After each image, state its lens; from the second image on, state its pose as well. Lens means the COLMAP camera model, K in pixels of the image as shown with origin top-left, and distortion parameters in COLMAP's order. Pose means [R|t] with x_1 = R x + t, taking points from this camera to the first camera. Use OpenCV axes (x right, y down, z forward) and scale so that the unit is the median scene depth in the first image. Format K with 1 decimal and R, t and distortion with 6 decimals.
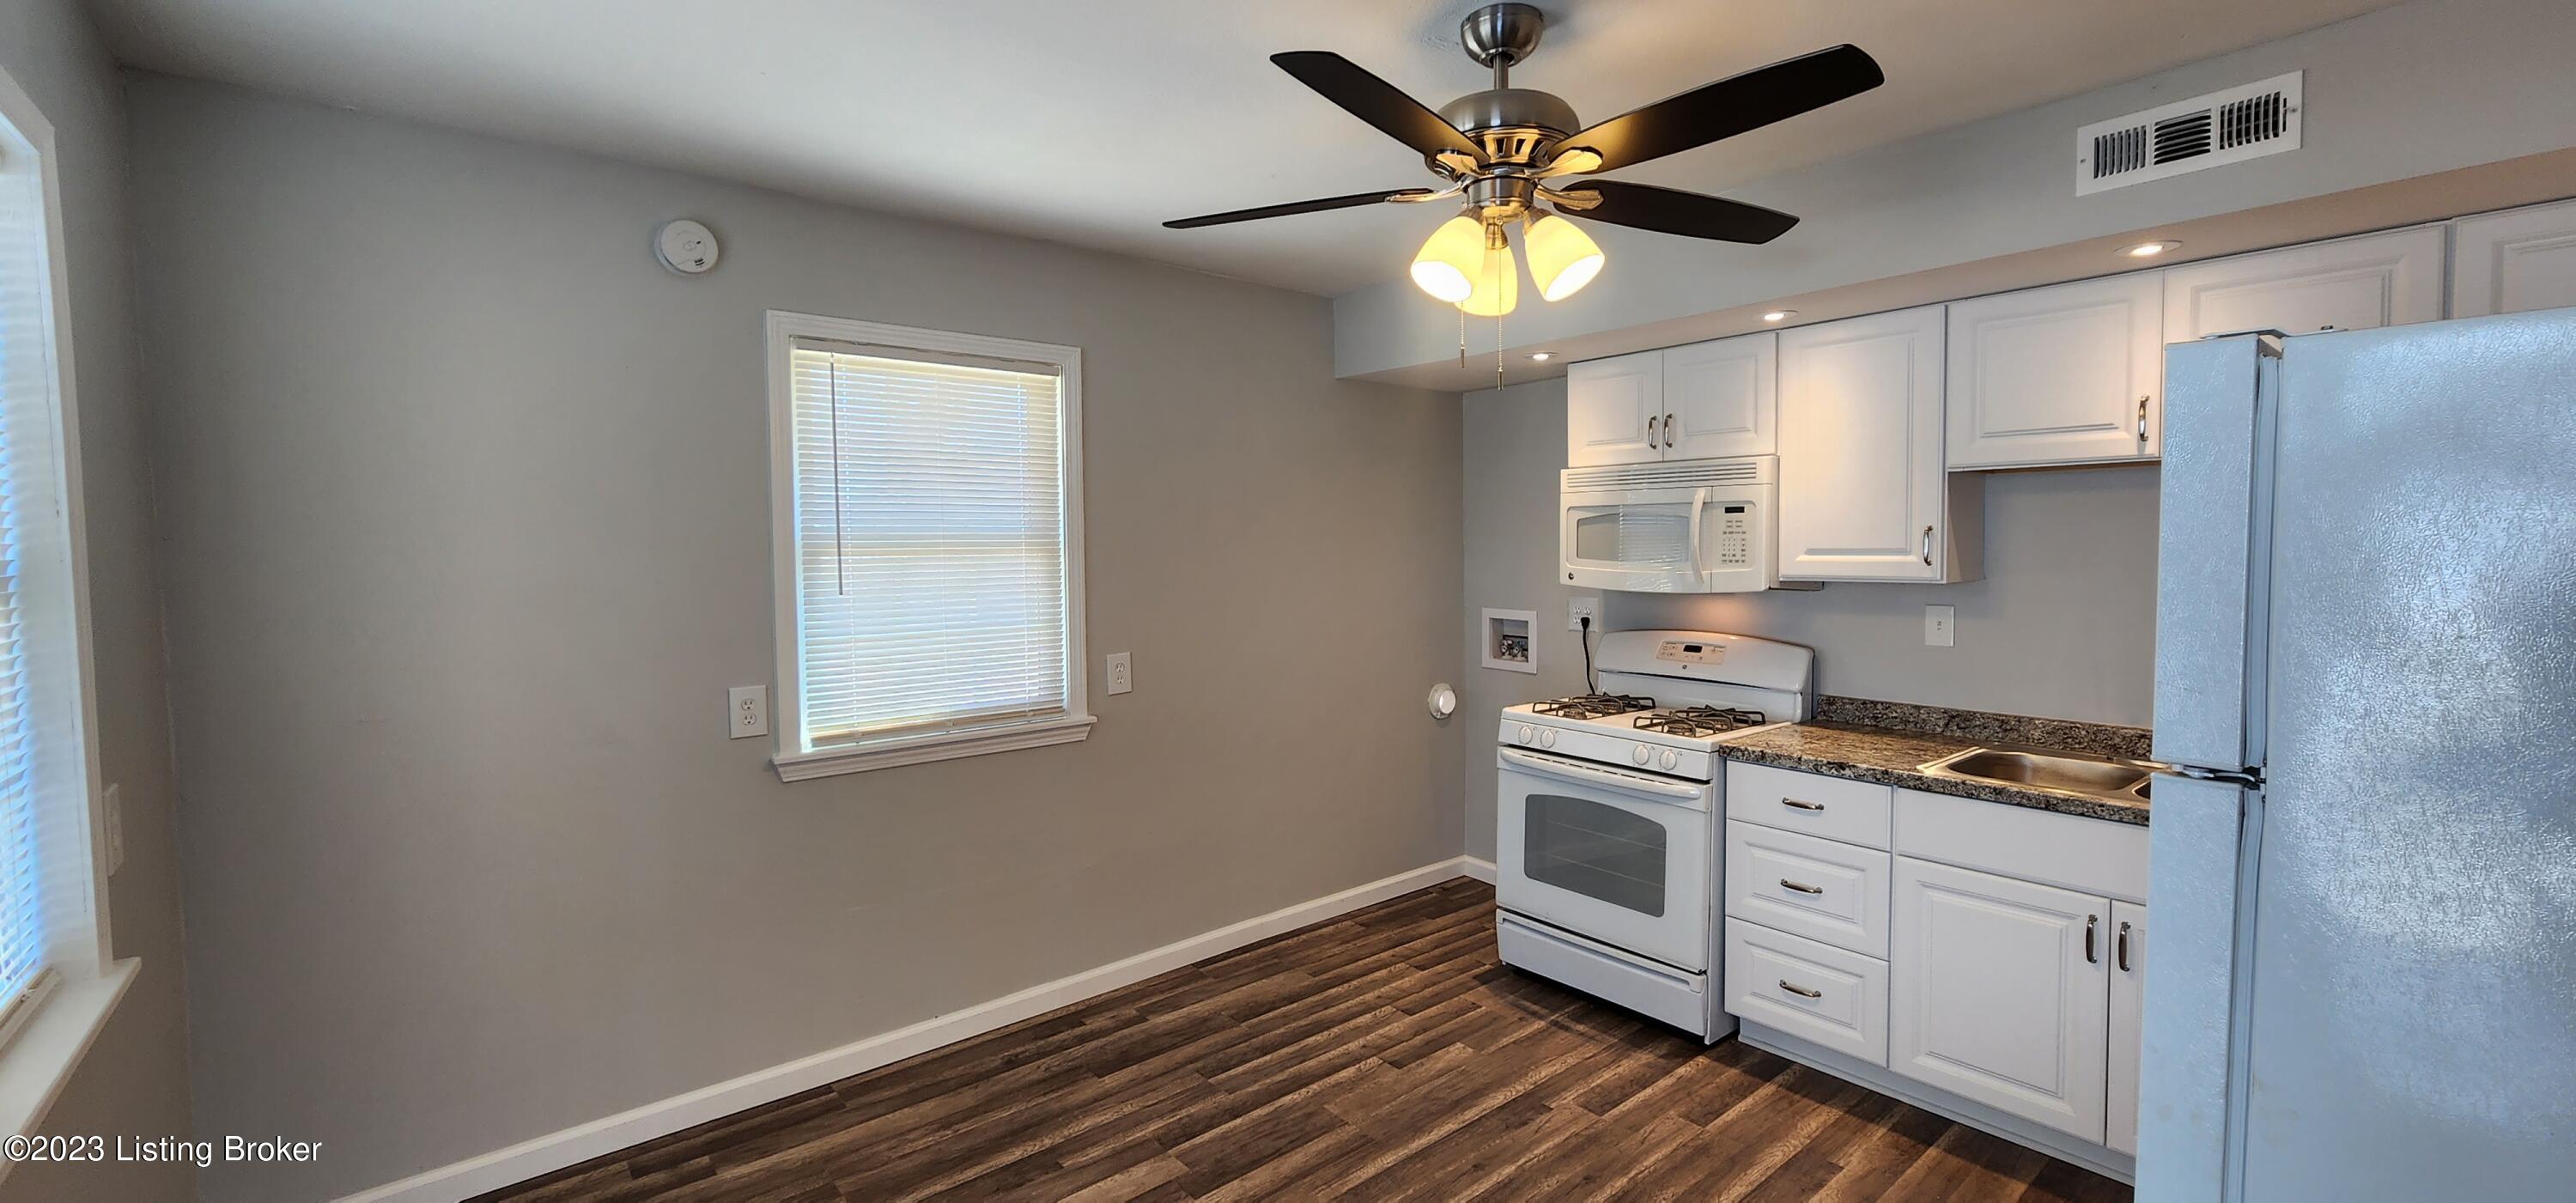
lens RADIAL K [[1053.7, 0, 1291.0], [0, 1053.7, 605.2], [0, 0, 1]] dist [-0.003285, 0.000386]
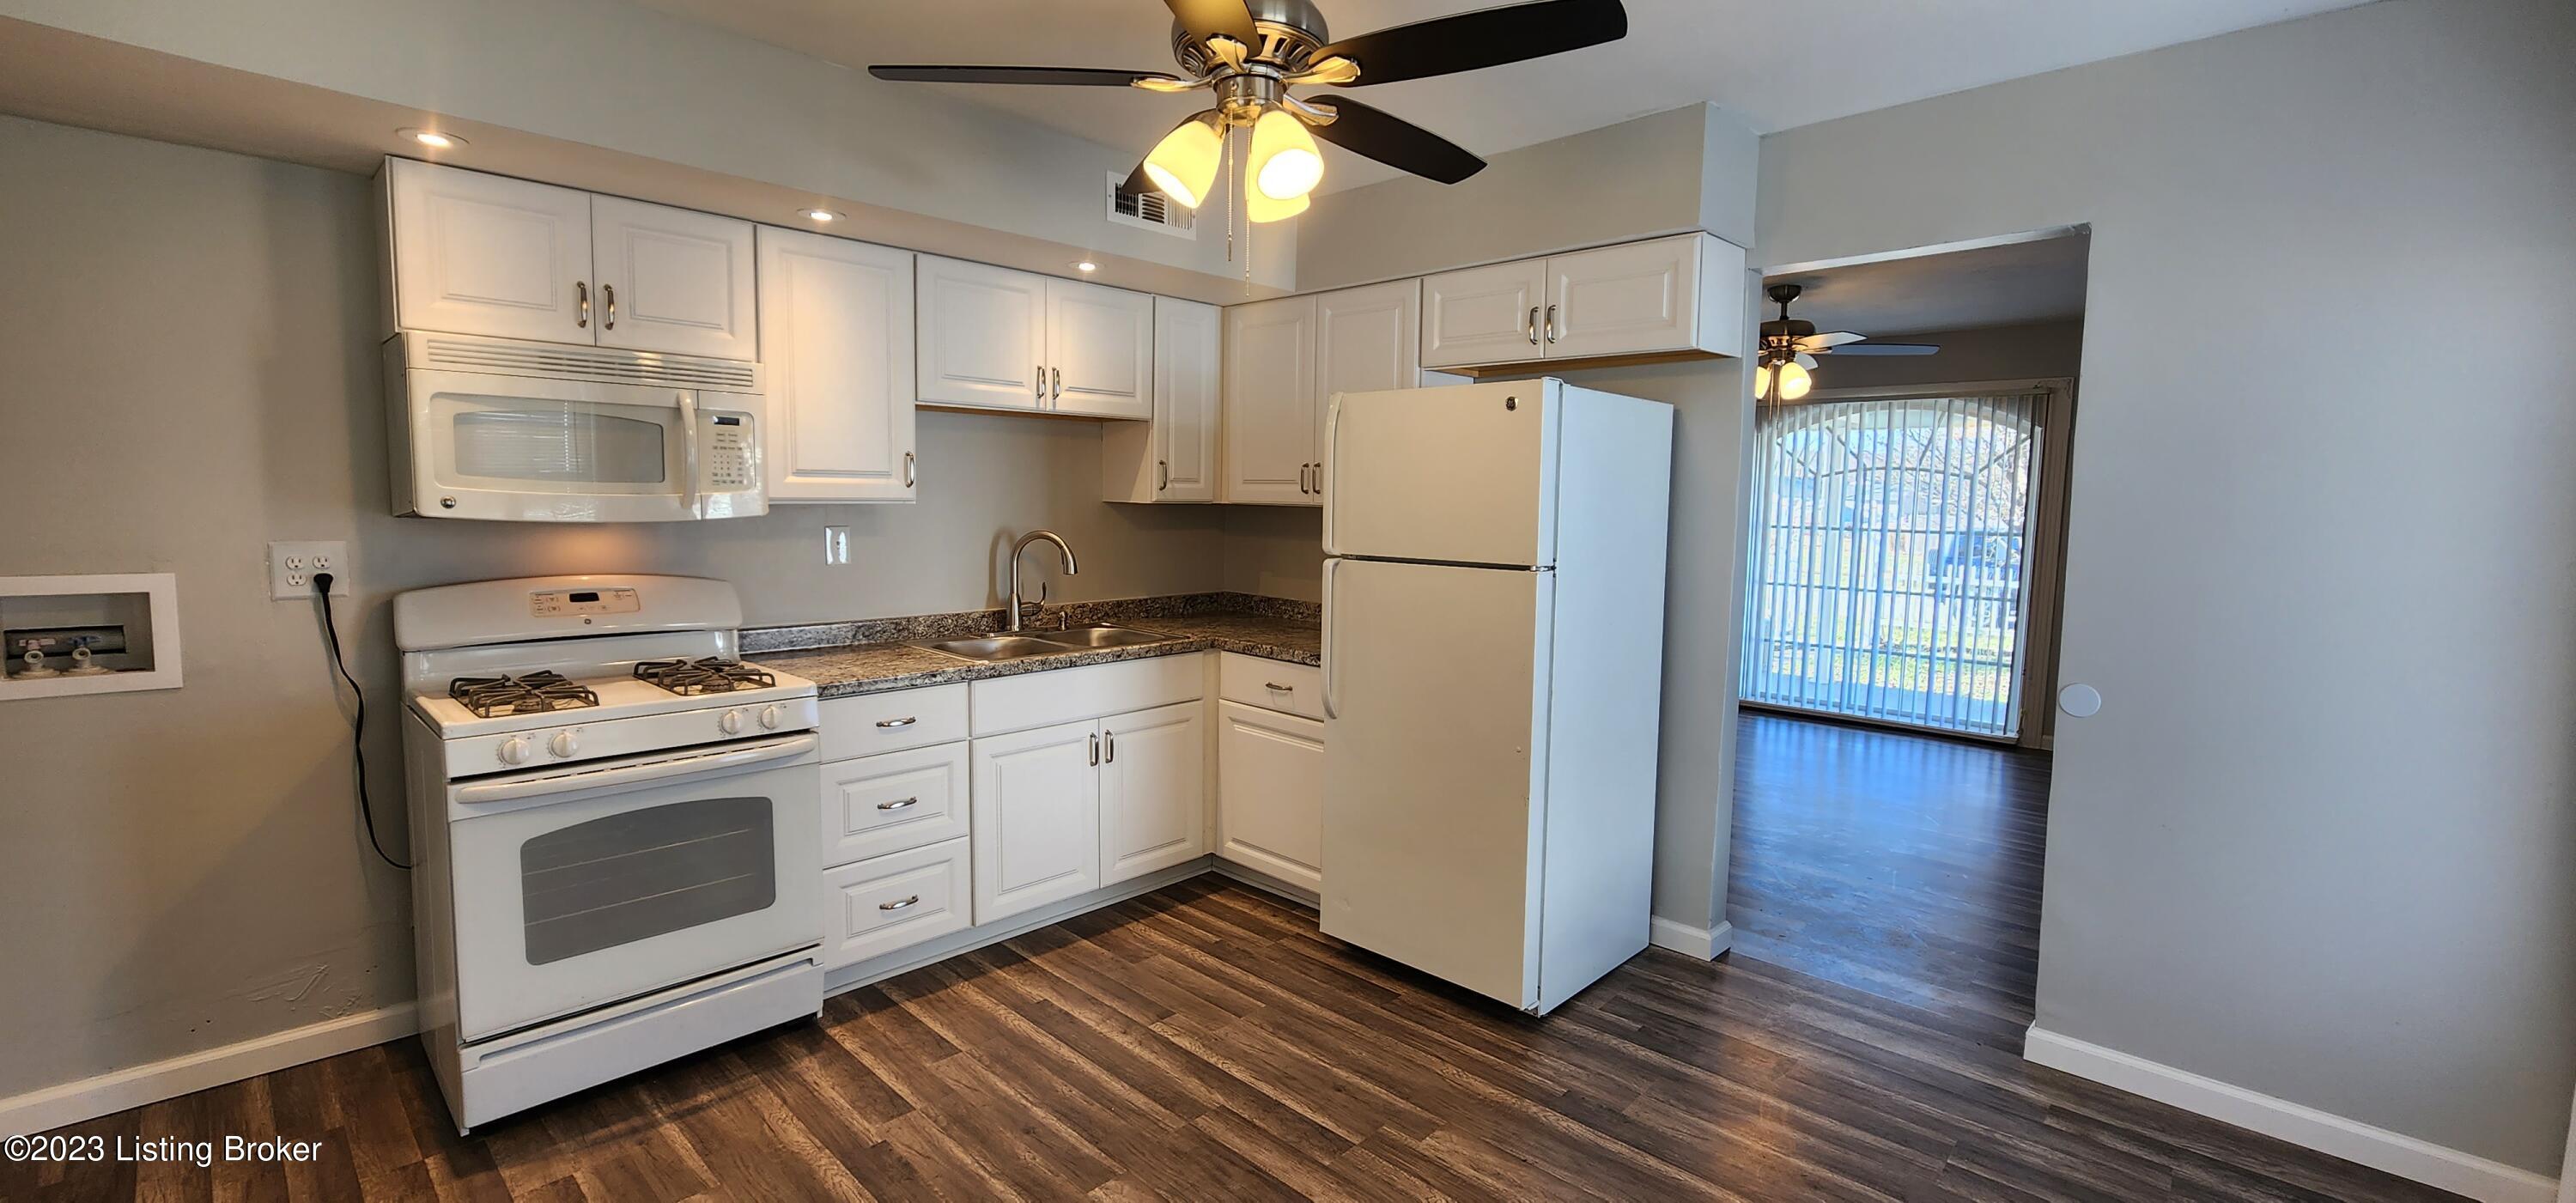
lens RADIAL K [[1053.7, 0, 1276.7], [0, 1053.7, 600.2], [0, 0, 1]] dist [-0.003285, 0.000386]
pose [[-0.105321, -0.091124, 0.990254, -0.507272], [0.048100, 0.994160, 0.096600, -0.007758], [-0.993274, 0.057805, -0.100323, 0.676890]]
